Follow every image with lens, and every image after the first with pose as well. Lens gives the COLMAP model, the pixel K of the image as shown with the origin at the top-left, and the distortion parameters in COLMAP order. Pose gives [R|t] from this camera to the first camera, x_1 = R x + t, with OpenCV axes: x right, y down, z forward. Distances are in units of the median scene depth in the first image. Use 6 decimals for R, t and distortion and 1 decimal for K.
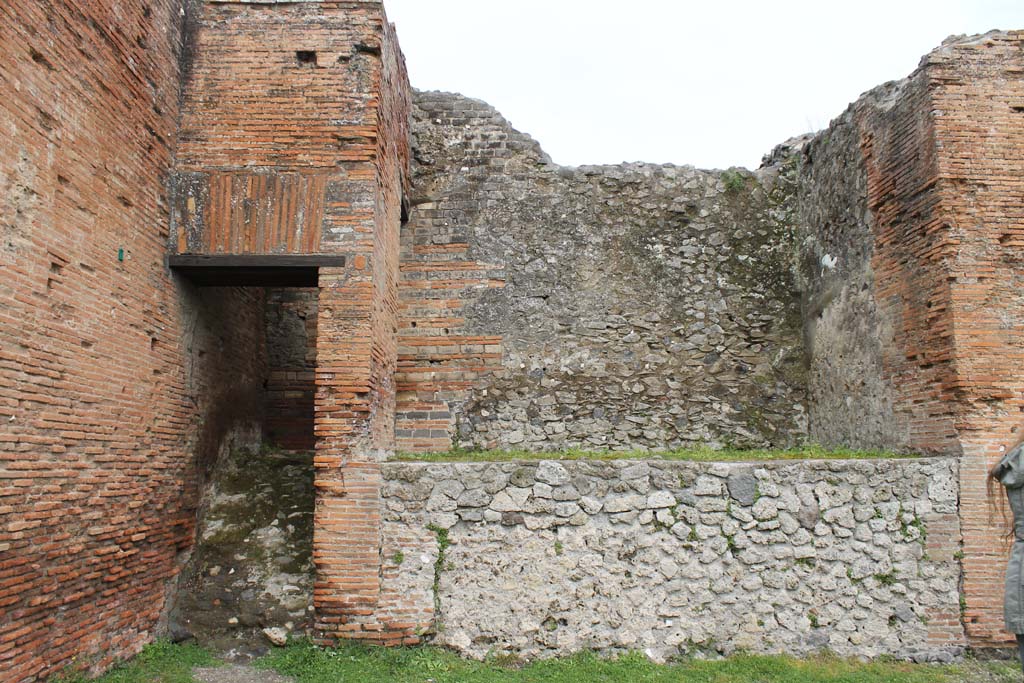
lens RADIAL K [[858.9, 0, 511.0], [0, 858.9, 360.4], [0, 0, 1]] dist [-0.164476, 0.193394]
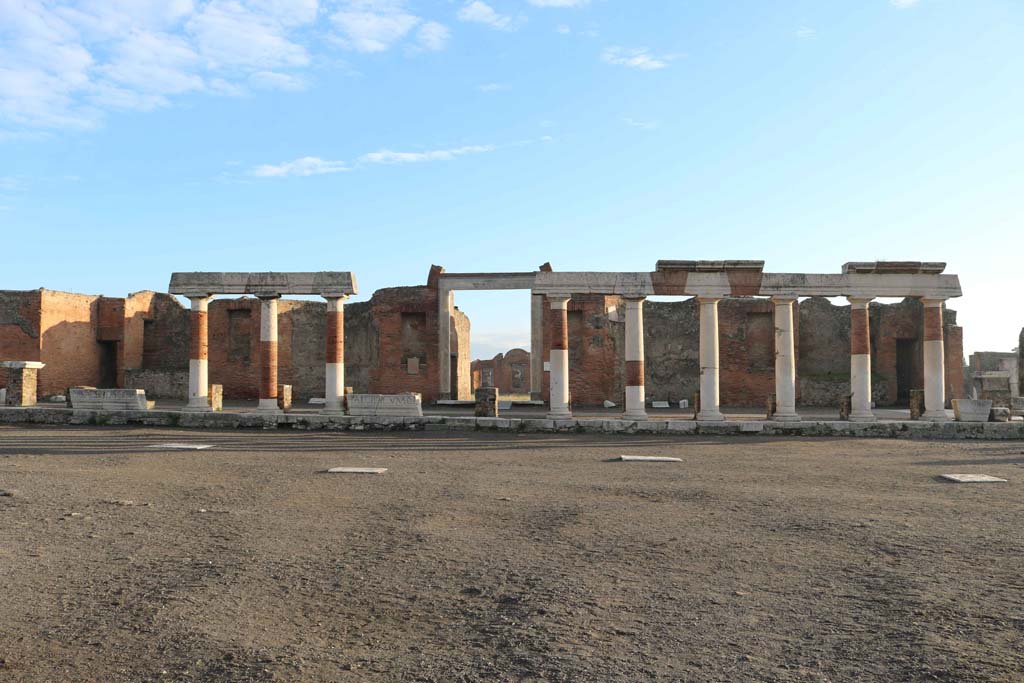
lens RADIAL K [[843.1, 0, 513.2], [0, 843.1, 355.0], [0, 0, 1]] dist [-0.185889, 0.168602]
pose [[0.993819, 0.001020, -0.111010, 3.691128], [0.008718, 0.996152, 0.087203, -0.544868], [0.110671, -0.087632, 0.989986, -5.181119]]
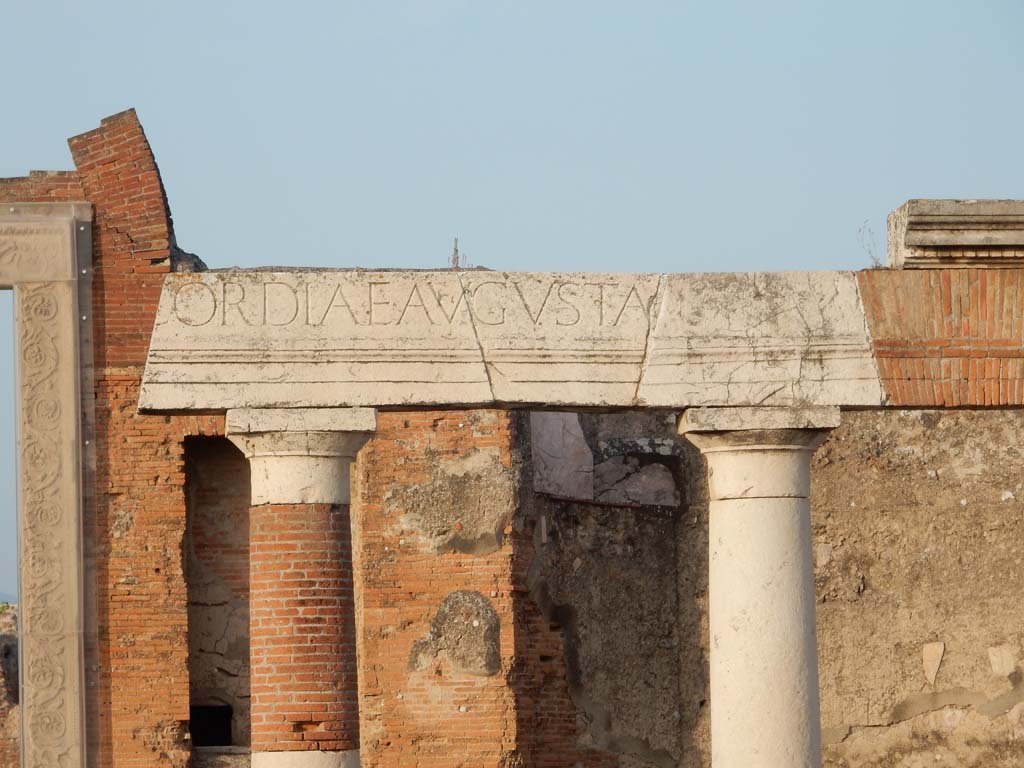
lens RADIAL K [[6811.6, 0, 512.0], [0, 6811.6, 384.0], [0, 0, 1]] dist [-0.424734, -9.542348]
pose [[0.999567, -0.010352, 0.027531, 3.464811], [0.008693, 0.998178, 0.059709, -0.833766], [-0.028099, -0.059444, 0.997836, -6.508693]]
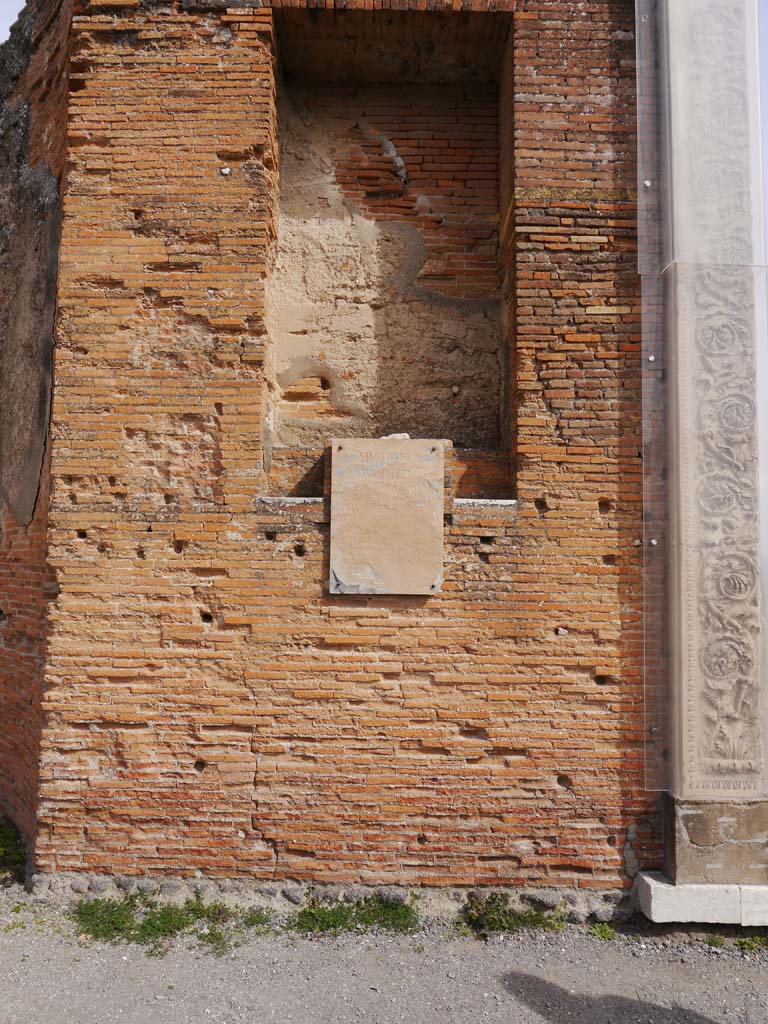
lens RADIAL K [[776.2, 0, 384.0], [0, 776.2, 512.0], [0, 0, 1]] dist [-0.034085, -0.004255]
pose [[0.998751, 0.017494, -0.046794, 2.248496], [-0.014978, 0.998452, 0.053573, 0.055199], [0.047659, -0.052806, 0.997467, 0.480811]]
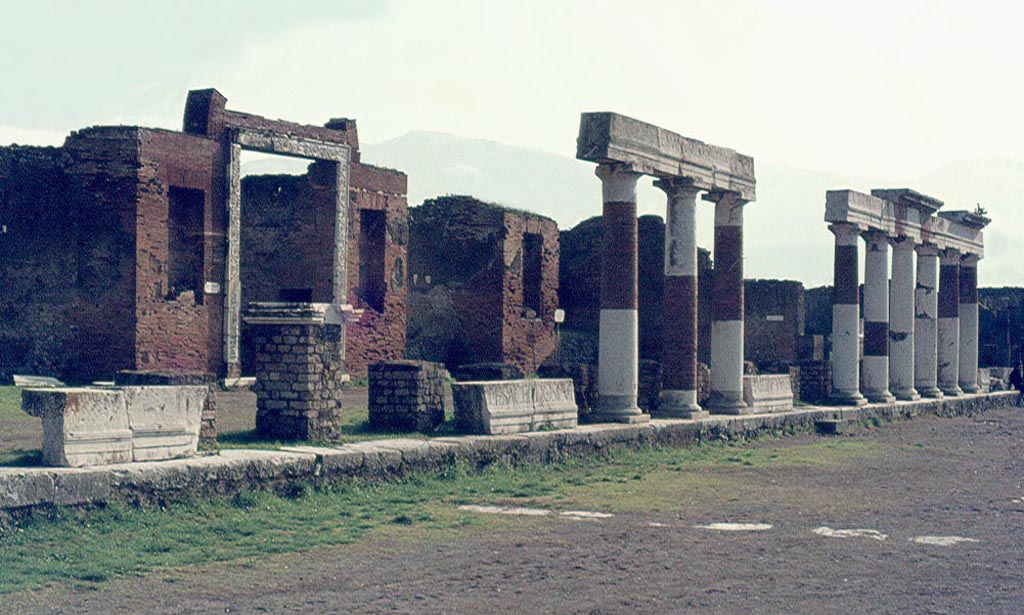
lens RADIAL K [[1623.2, 0, 545.5], [0, 1623.2, 307.8], [0, 0, 1]] dist [-0.126241, -0.015377]
pose [[0.506505, 0.021911, 0.861958, -1.996098], [-0.121878, 0.991459, 0.046416, -0.316725], [-0.853580, -0.128563, 0.504850, -2.846052]]
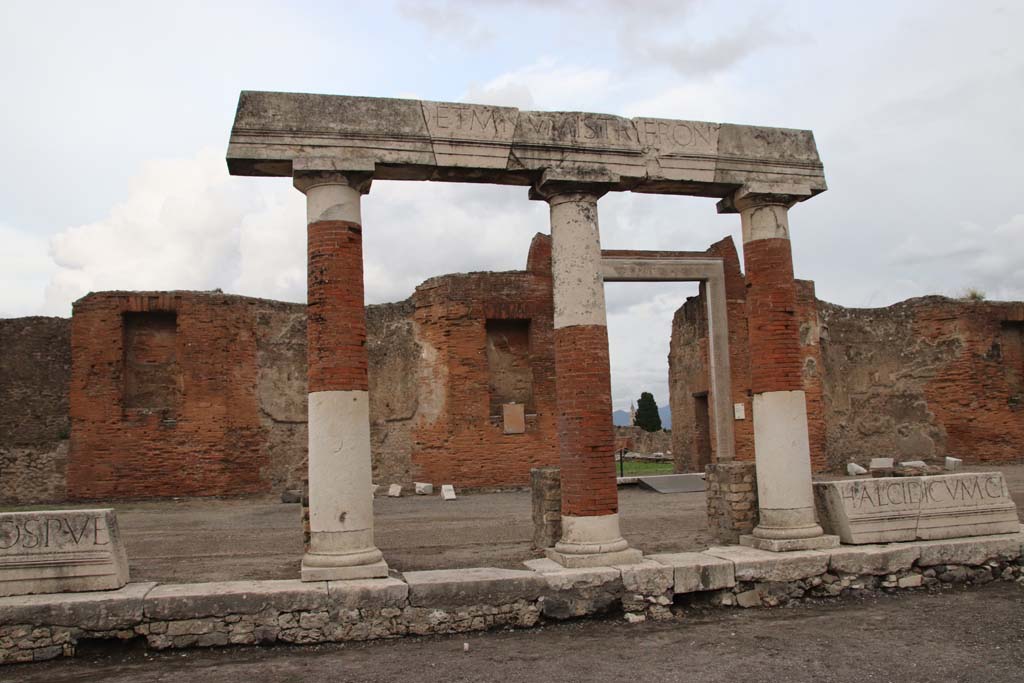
lens RADIAL K [[858.9, 0, 511.0], [0, 858.9, 360.4], [0, 0, 1]] dist [-0.164476, 0.193394]
pose [[0.979486, -0.015647, 0.200904, 1.517856], [0.011262, 0.999673, 0.022949, -0.226266], [-0.201197, -0.020216, 0.979342, -2.330543]]
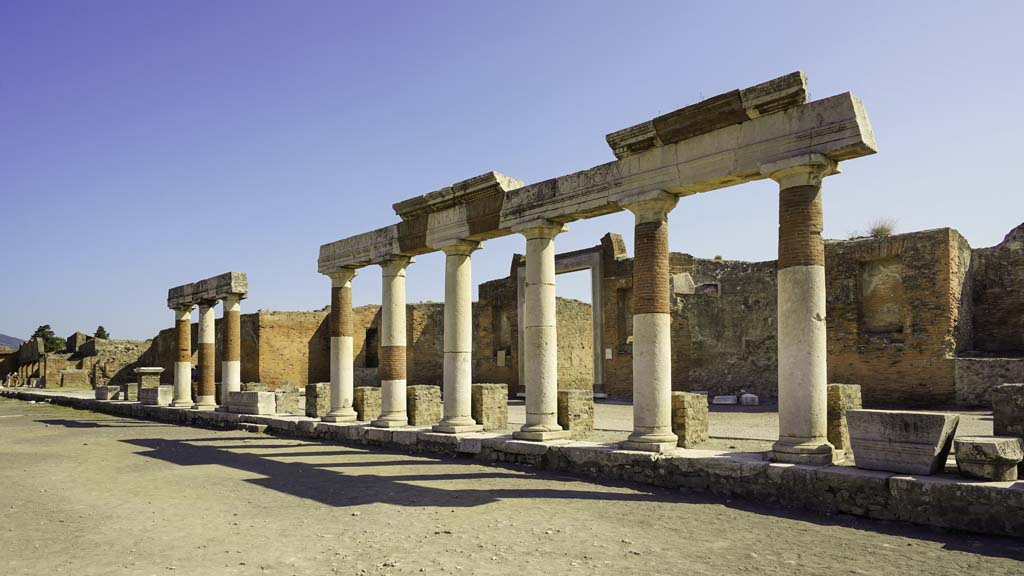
lens RADIAL K [[670.6, 0, 511.9], [0, 670.6, 379.6], [0, 0, 1]] dist [-0.000813, -0.000654]
pose [[0.672817, -0.006539, -0.739780, 6.041168], [0.104497, 0.990775, 0.086282, -0.181885], [0.732392, -0.135357, 0.667294, -2.291685]]
